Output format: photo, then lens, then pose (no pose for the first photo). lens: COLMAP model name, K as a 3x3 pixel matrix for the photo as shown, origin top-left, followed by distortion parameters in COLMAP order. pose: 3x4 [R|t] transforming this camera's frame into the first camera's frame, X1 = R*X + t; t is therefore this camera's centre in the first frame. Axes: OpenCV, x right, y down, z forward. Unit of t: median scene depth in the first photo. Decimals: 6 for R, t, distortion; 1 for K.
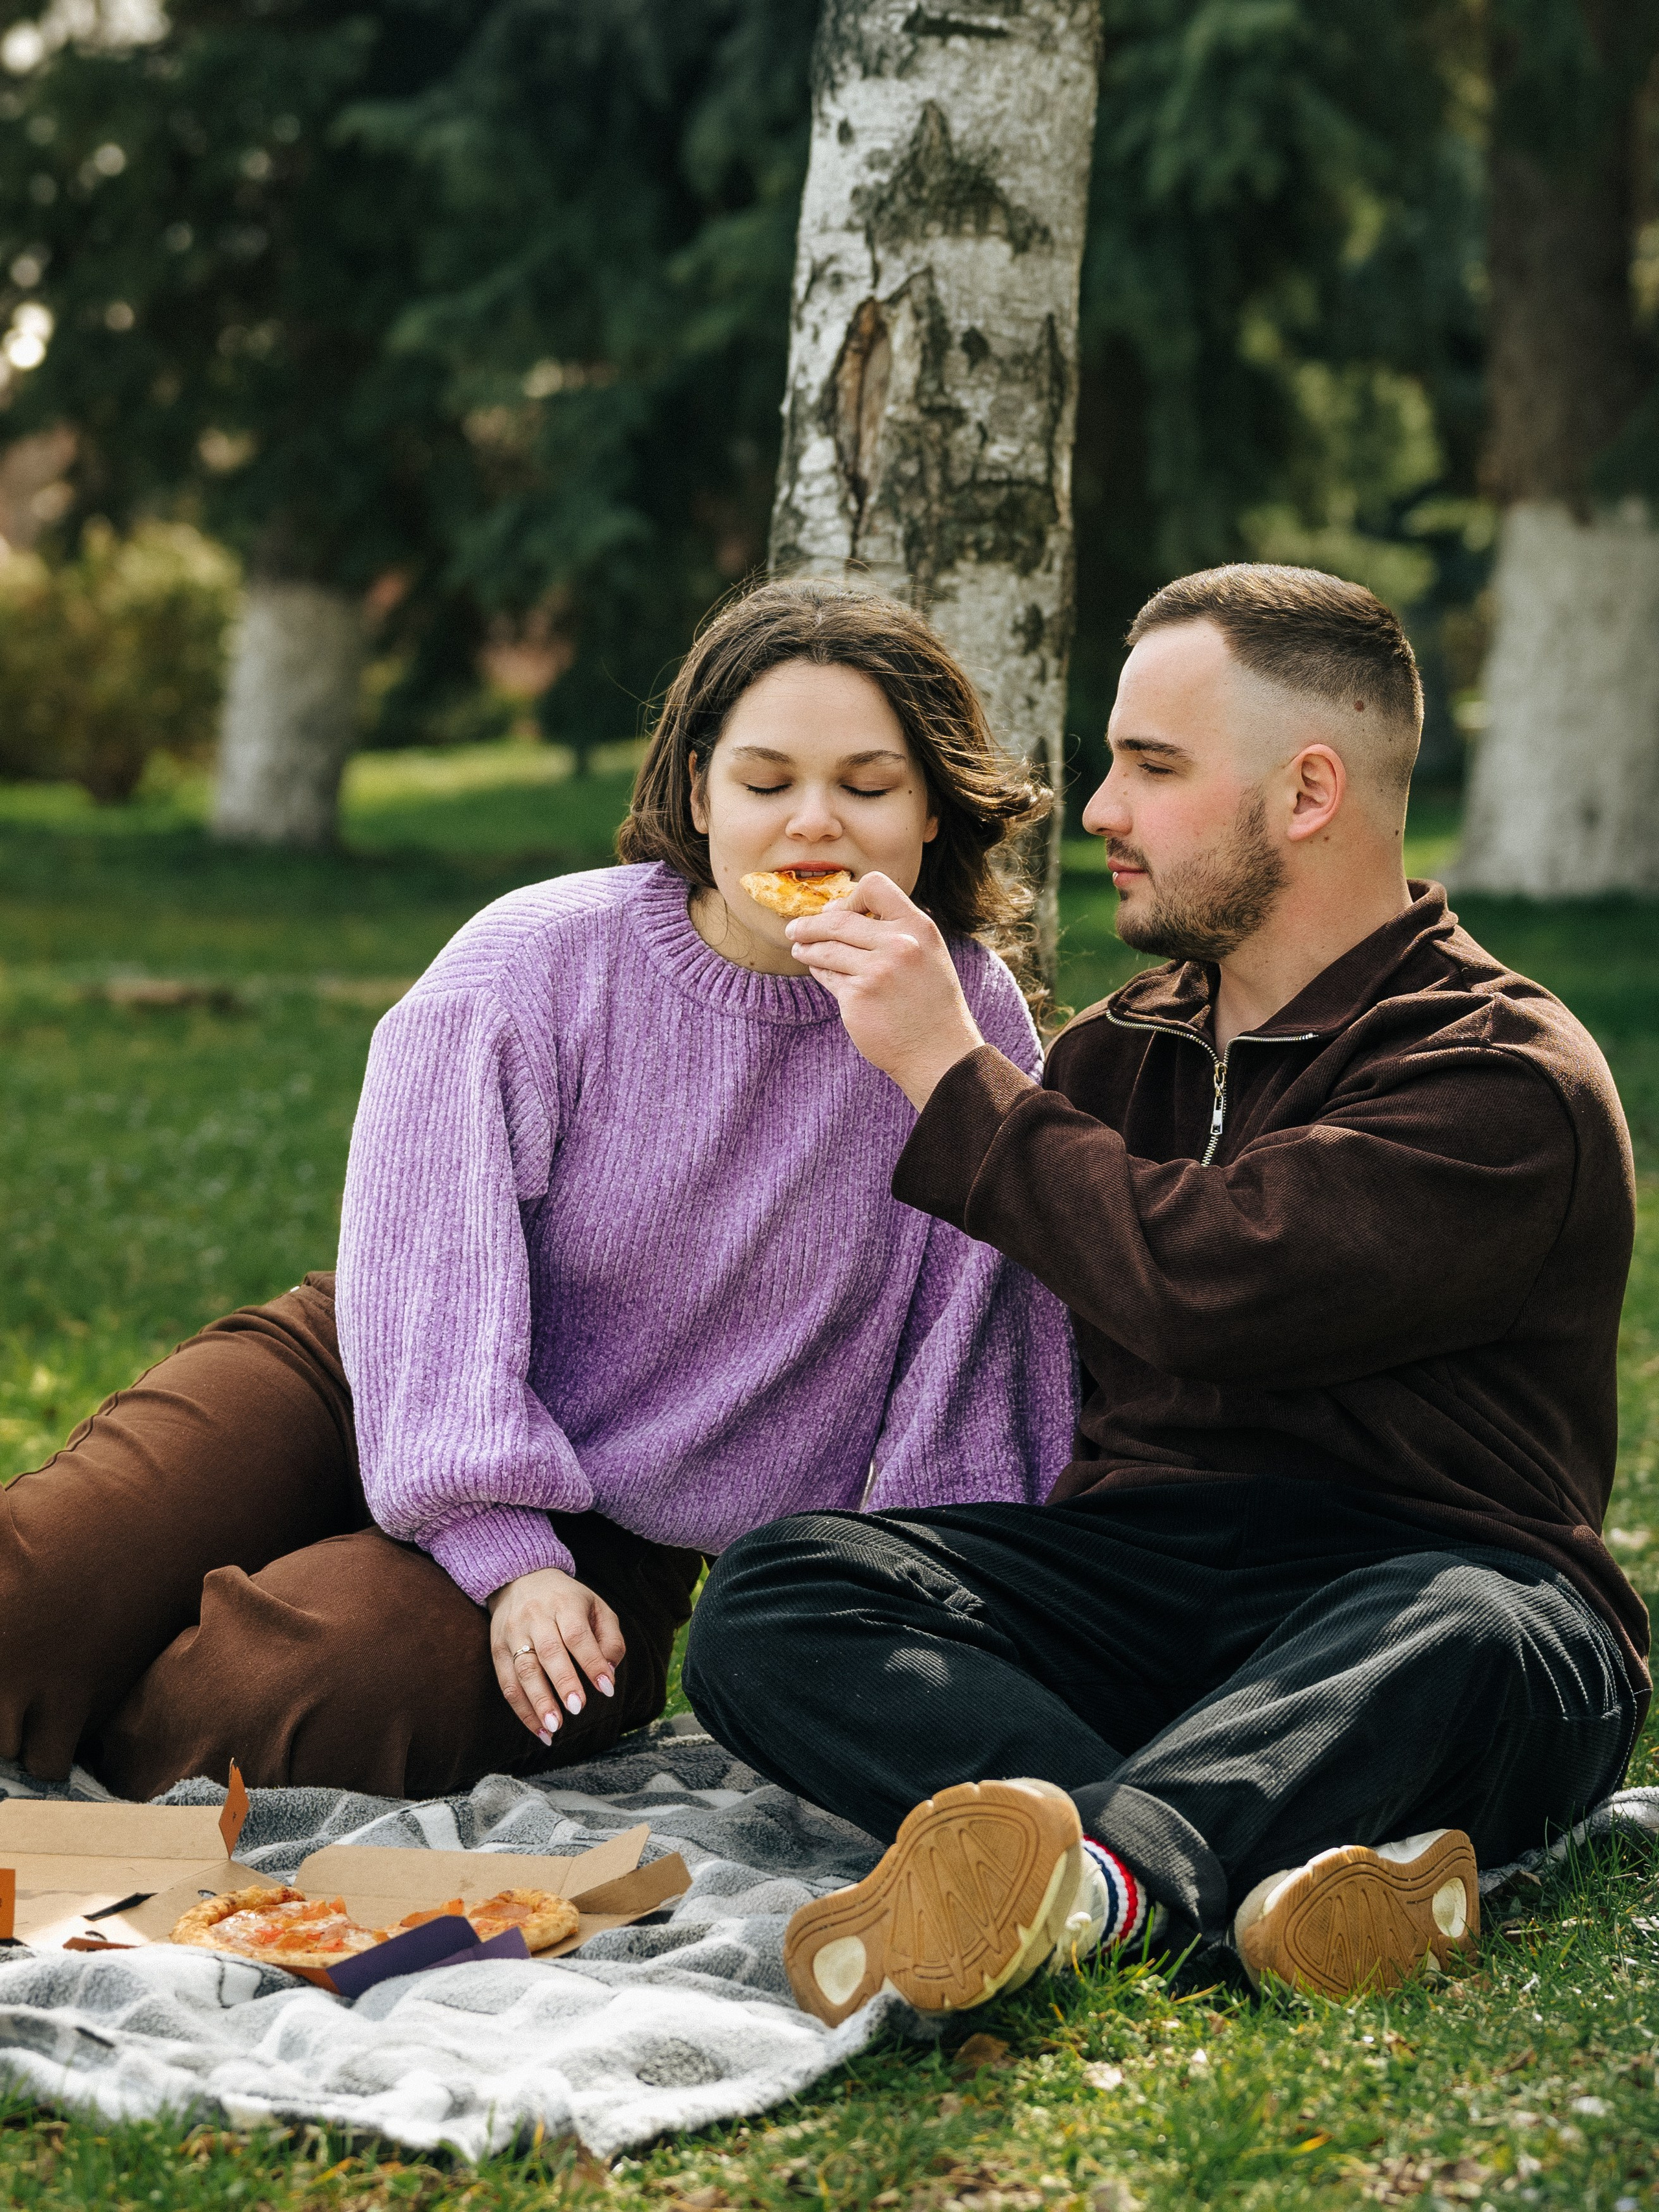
lens RADIAL K [[7901.8, 0, 829.6], [0, 7901.8, 1106.2], [0, 0, 1]] dist [0.030683, 0.000000]
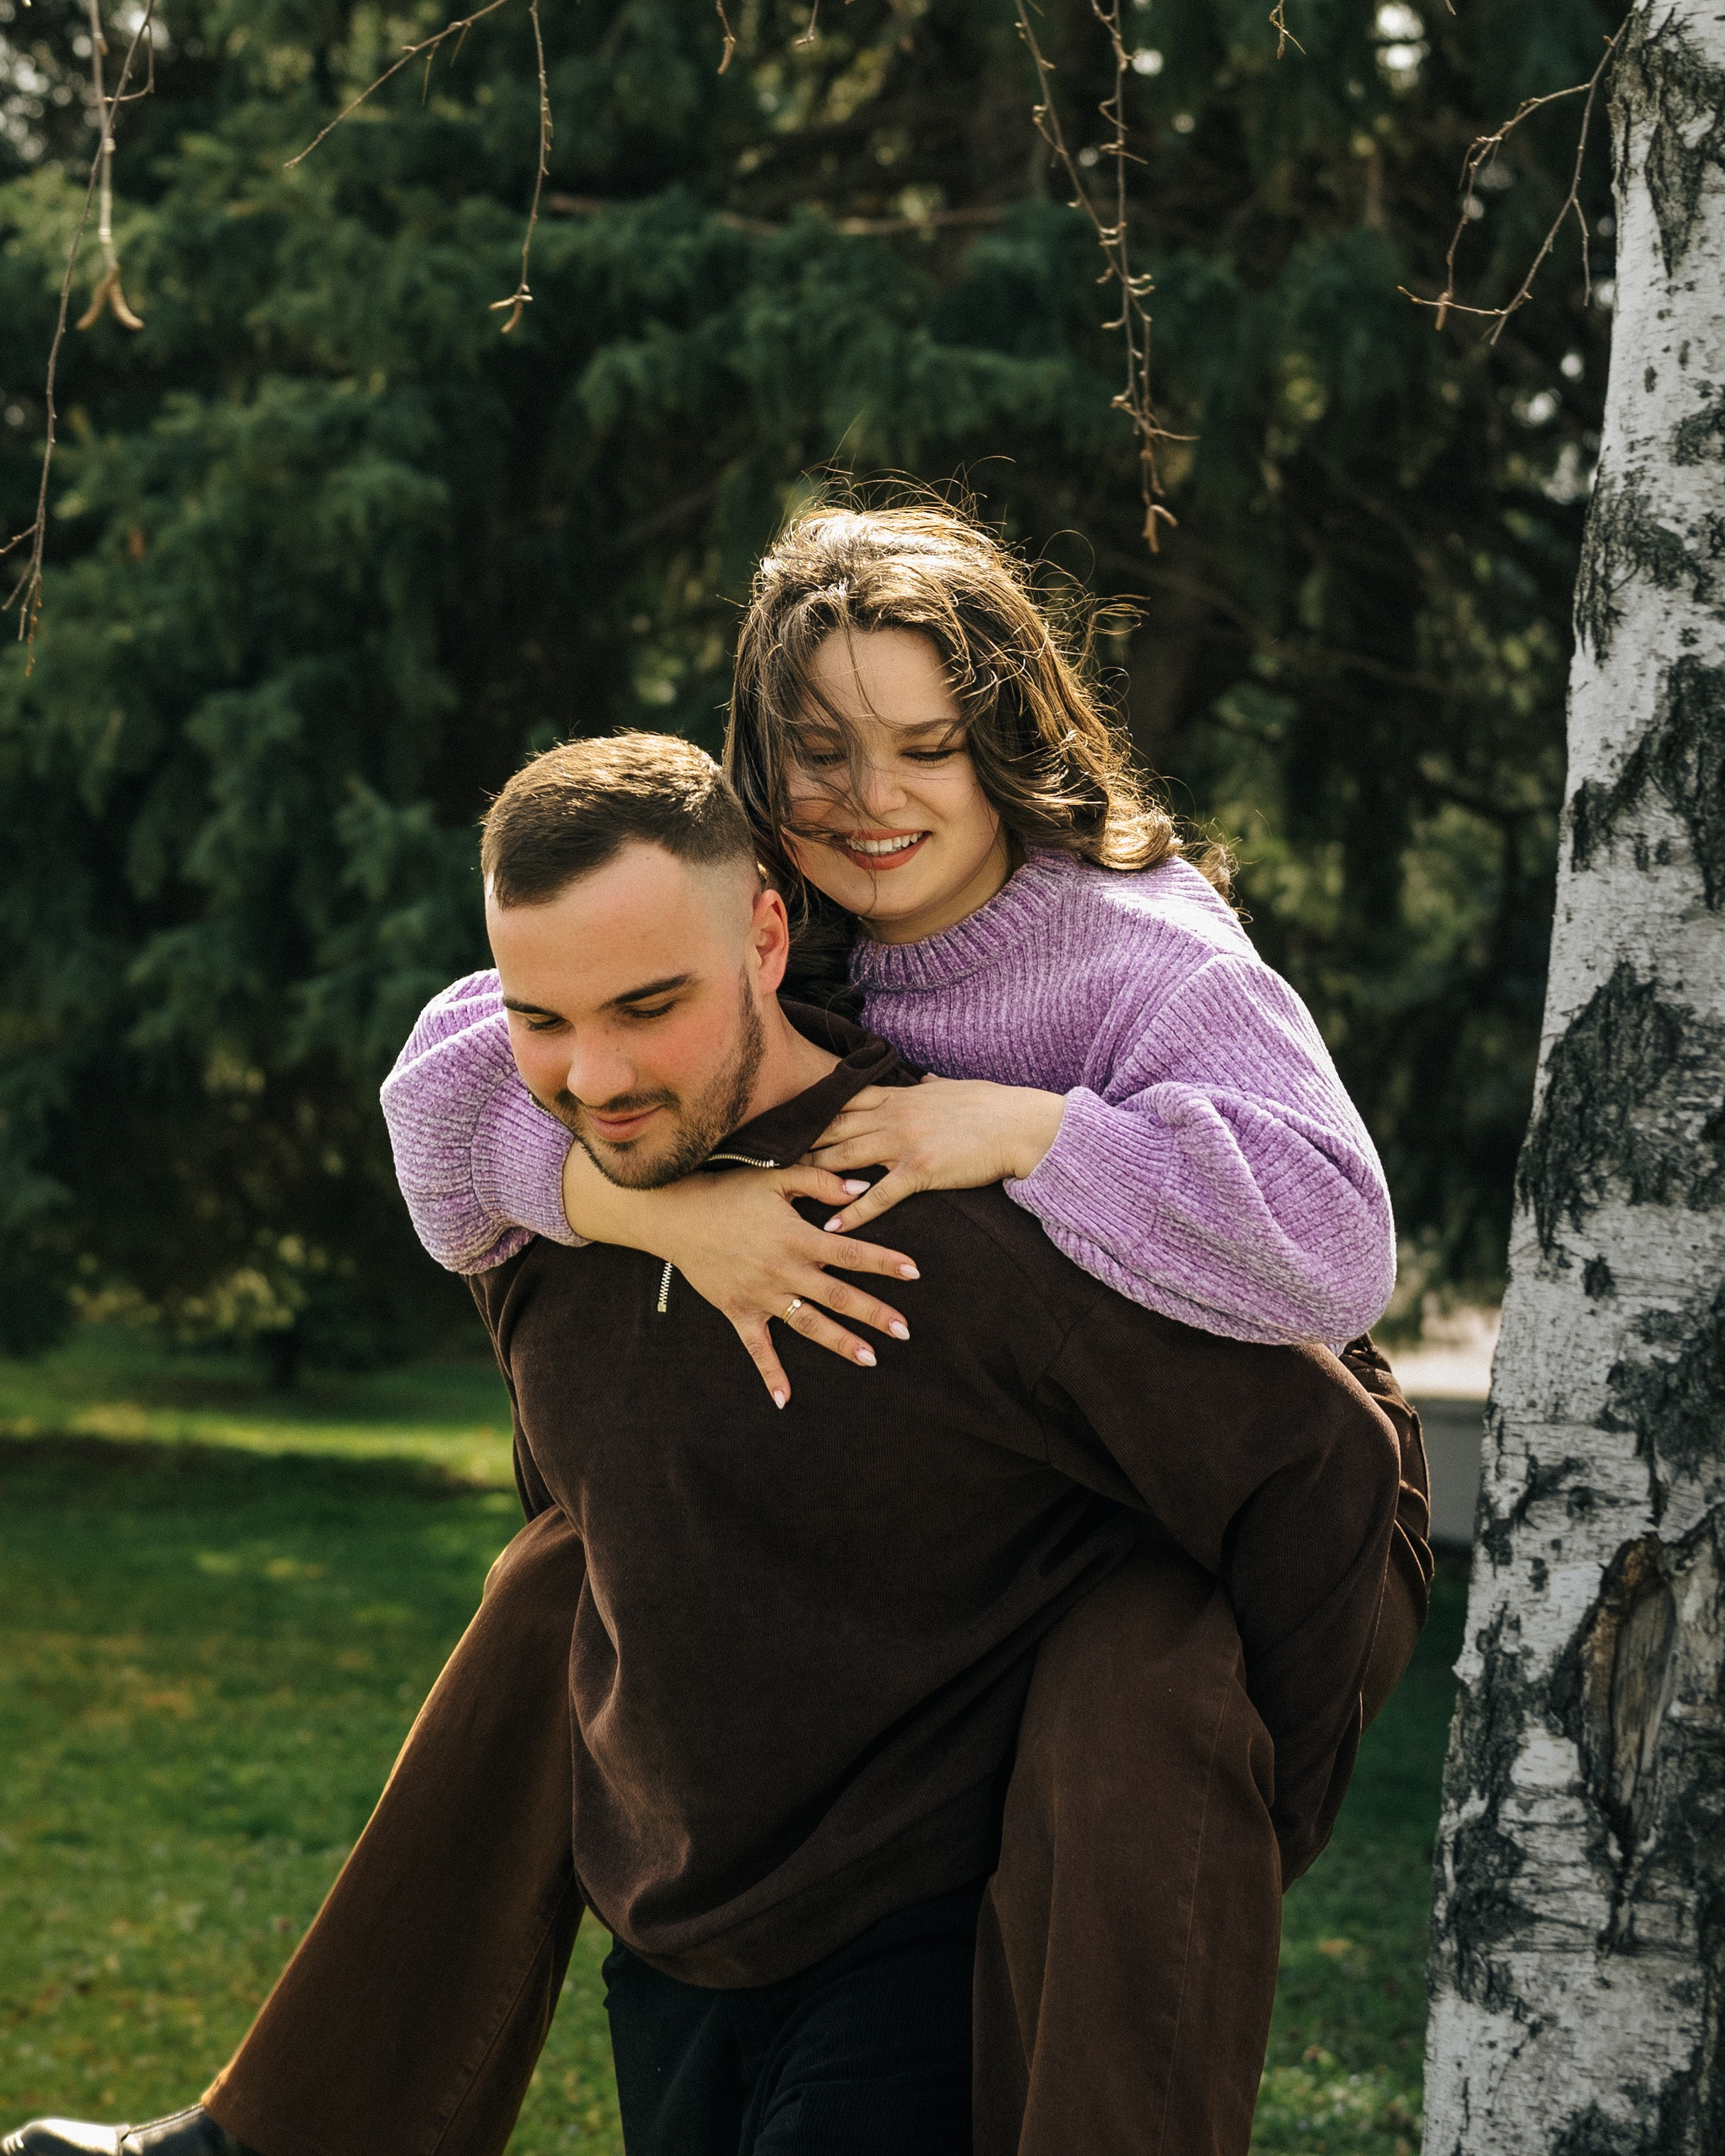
lens RADIAL K [[5209.5, 0, 862.7], [0, 5209.5, 1078.8], [0, 0, 1]] dist [0.302073, 0.000000]
pose [[0.964470, 0.052466, 0.258930, -0.175342], [-0.044300, 0.998323, -0.037278, -0.121094], [-0.260451, 0.024483, 0.965176, 0.586845]]
